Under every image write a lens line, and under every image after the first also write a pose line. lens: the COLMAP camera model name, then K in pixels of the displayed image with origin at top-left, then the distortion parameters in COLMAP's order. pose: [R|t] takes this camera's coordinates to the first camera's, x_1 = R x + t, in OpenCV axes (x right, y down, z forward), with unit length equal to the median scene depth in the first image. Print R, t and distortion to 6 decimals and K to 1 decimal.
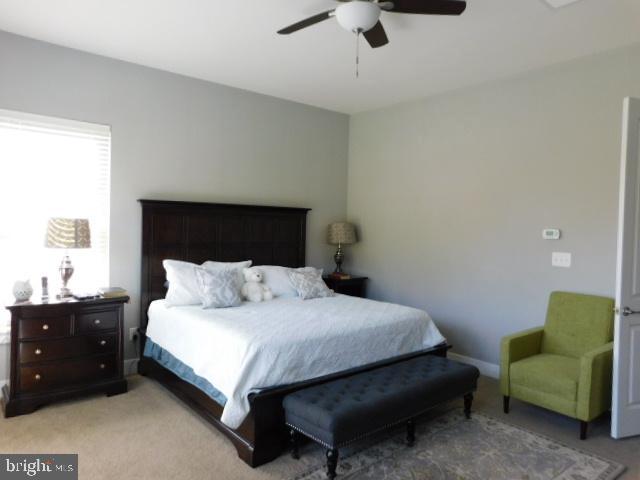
lens RADIAL K [[443.5, 0, 318.4], [0, 443.5, 238.7], [0, 0, 1]] dist [0.006314, 0.000428]
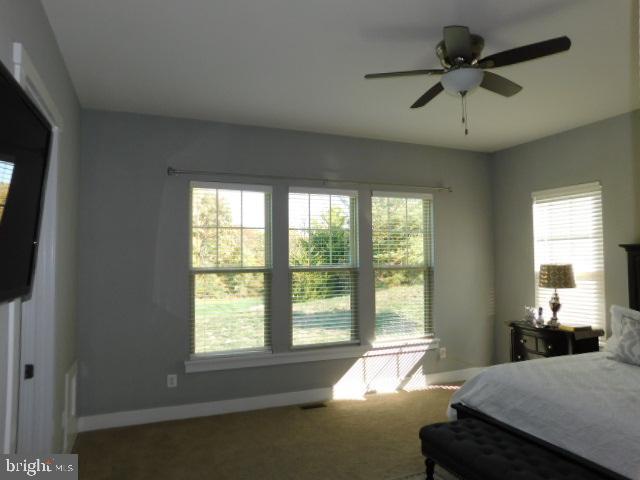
lens RADIAL K [[443.5, 0, 318.7], [0, 443.5, 240.1], [0, 0, 1]] dist [0.006314, 0.000428]
pose [[-0.293498, -0.064106, -0.953808, 0.879028], [-0.030757, 0.997866, -0.057603, -0.020065], [0.955465, 0.012429, -0.294843, 0.720838]]
